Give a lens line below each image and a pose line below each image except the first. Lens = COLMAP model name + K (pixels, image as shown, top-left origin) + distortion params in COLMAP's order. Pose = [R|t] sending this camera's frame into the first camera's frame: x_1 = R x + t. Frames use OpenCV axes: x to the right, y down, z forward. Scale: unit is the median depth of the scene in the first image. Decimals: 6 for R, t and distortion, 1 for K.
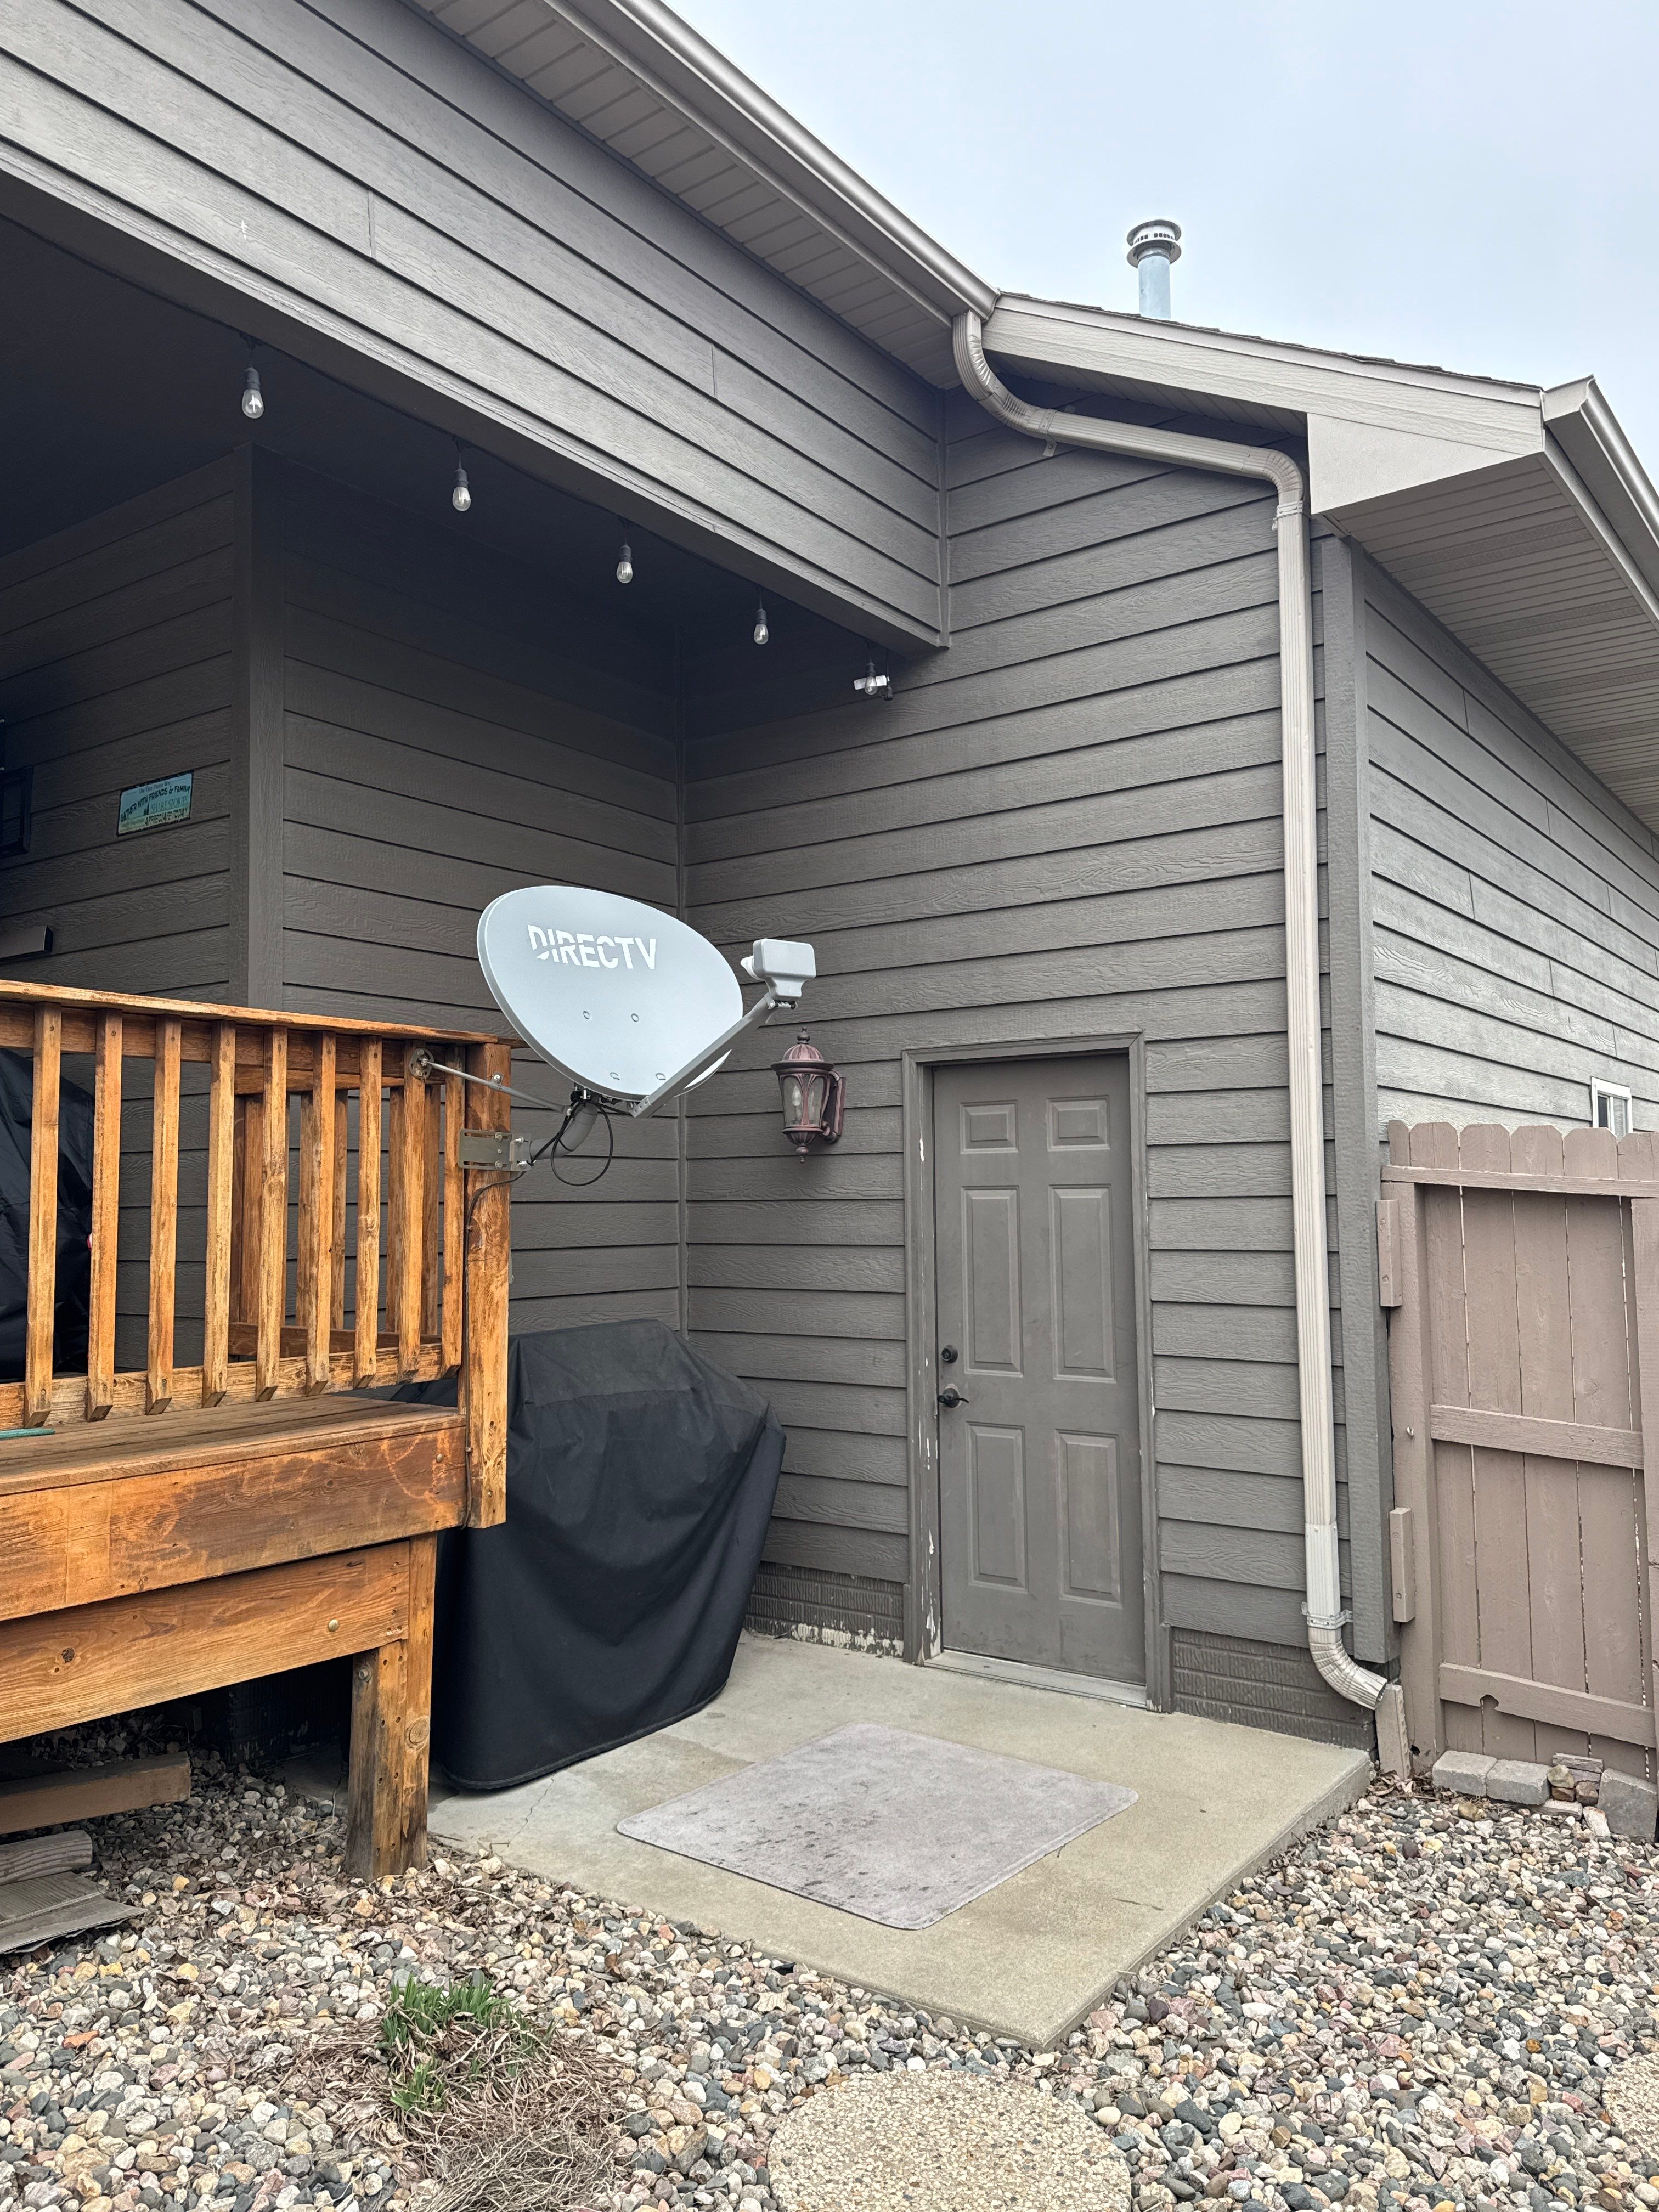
lens RADIAL K [[1644.0, 0, 818.7], [0, 1644.0, 1091.6], [0, 0, 1]] dist [0.053804, -0.069212]
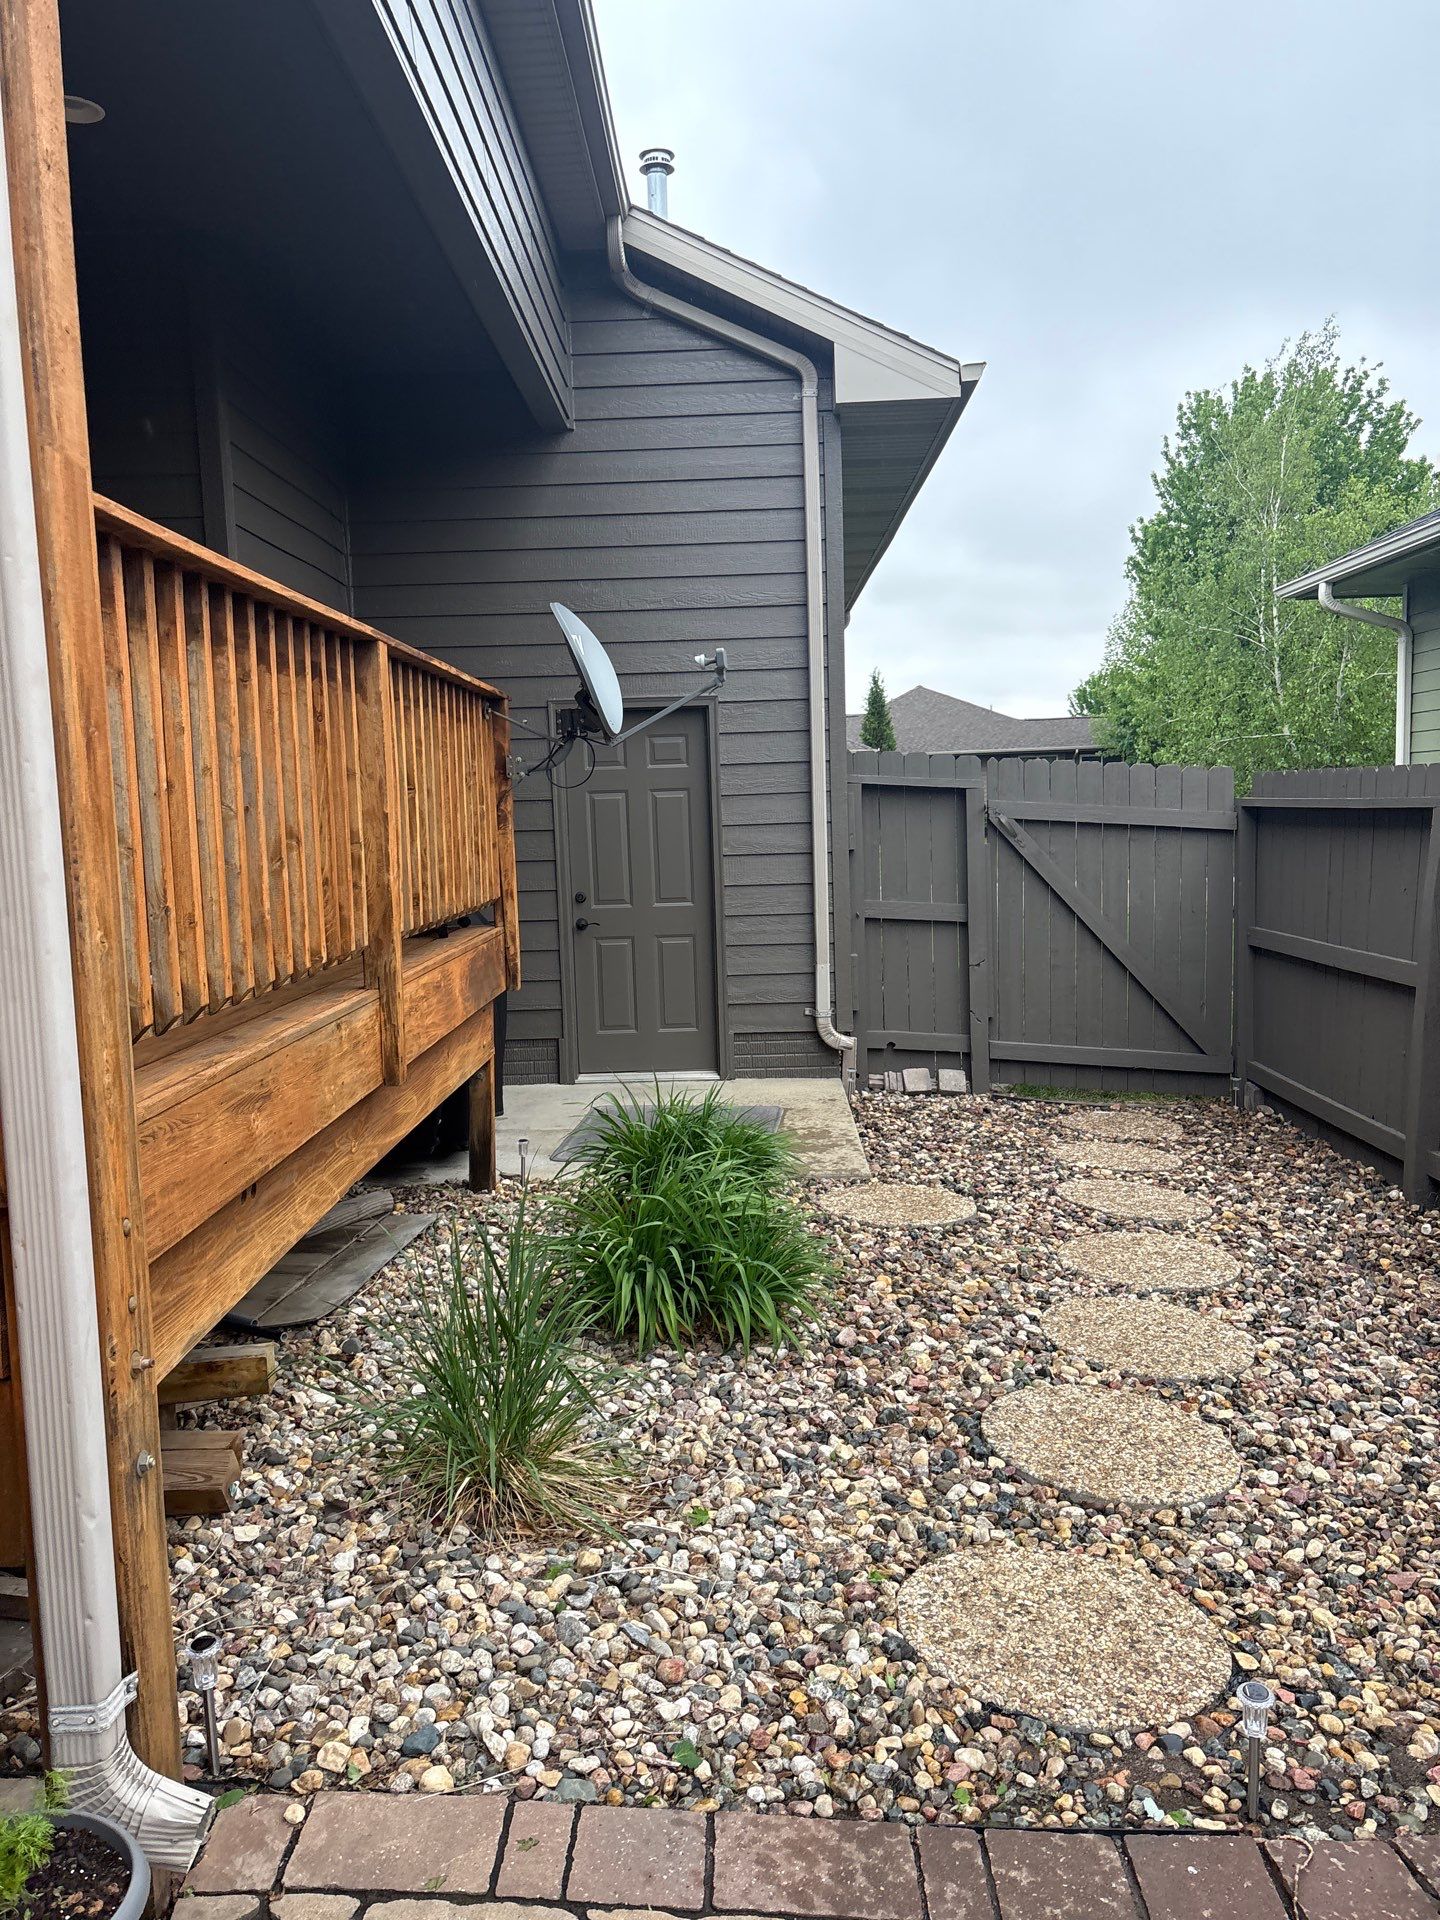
lens RADIAL K [[1451.8, 0, 731.7], [0, 1451.8, 975.9], [0, 0, 1]] dist [0.034748, -0.038151]
pose [[0.811287, -0.087178, 0.578112, -0.880126], [-0.011214, 0.986318, 0.164470, 0.001776], [-0.584541, -0.139915, 0.799209, -0.318900]]
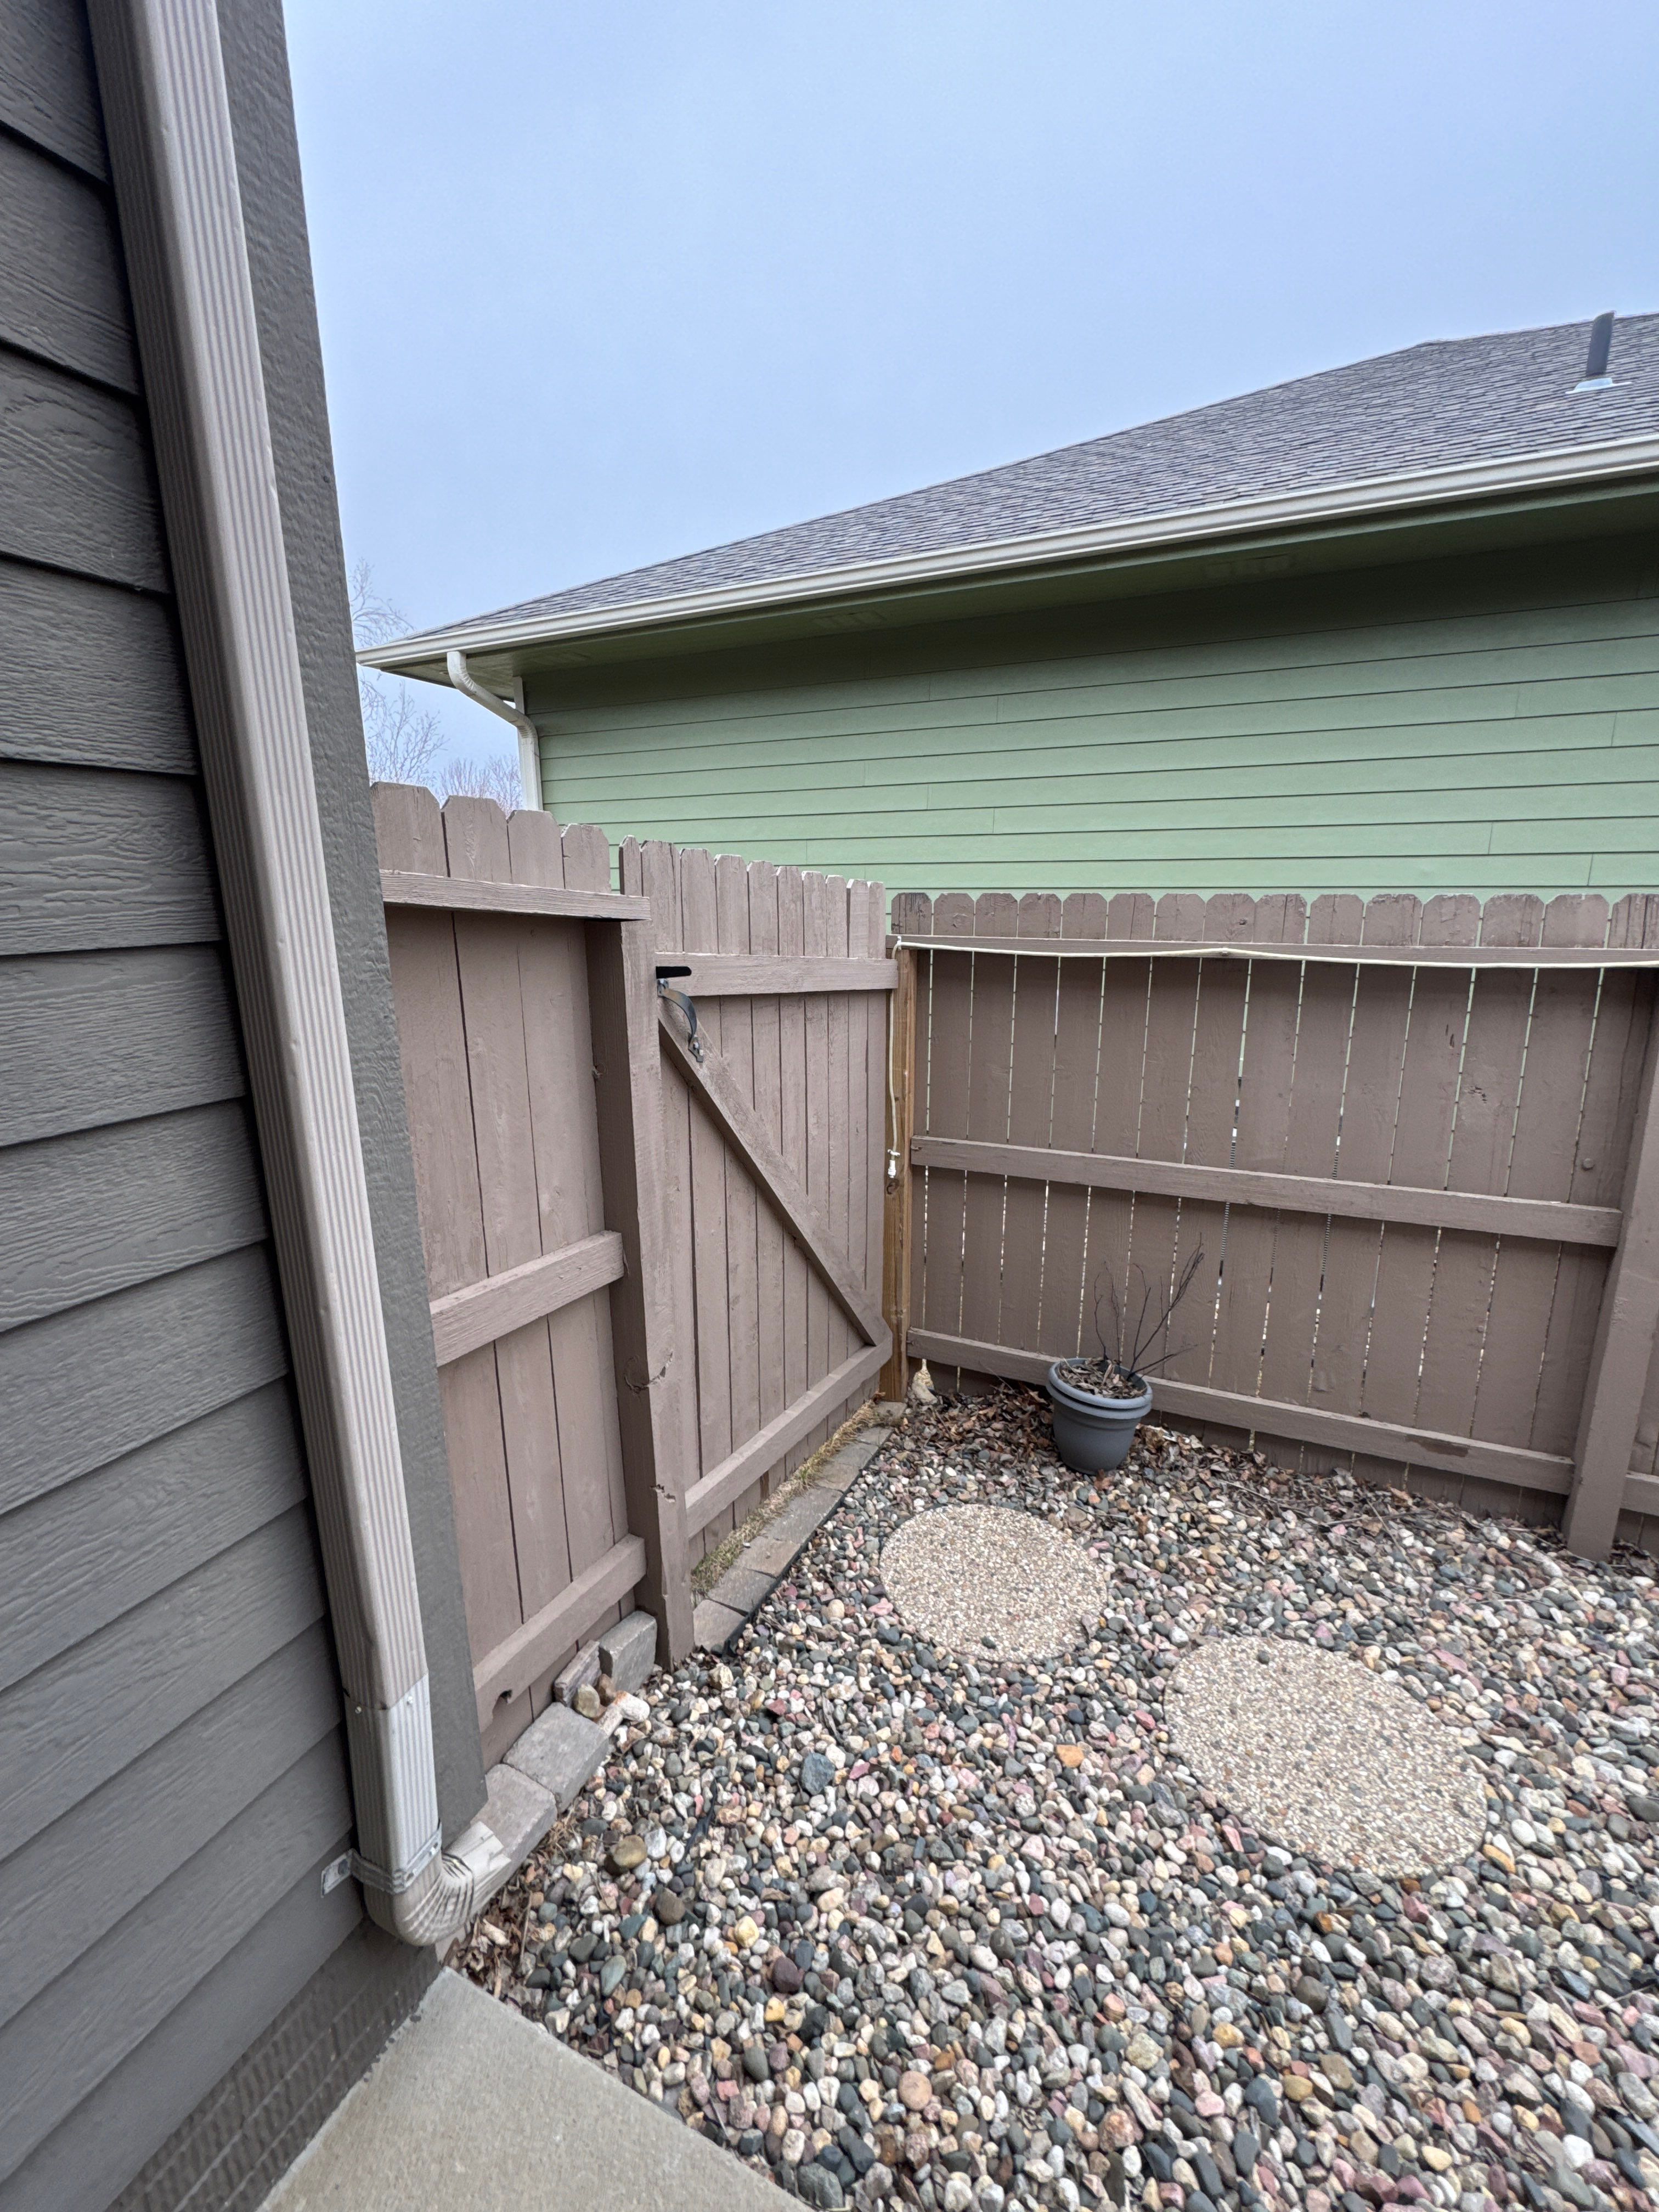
lens RADIAL K [[906.1, 0, 829.5], [0, 906.1, 1106.0], [0, 0, 1]] dist [0.002221, 0.000146]
pose [[-0.195137, -0.220317, 0.955710, 0.095657], [-0.061937, 0.975266, 0.212179, 0.056758], [-0.978818, -0.017790, -0.203956, 1.039739]]
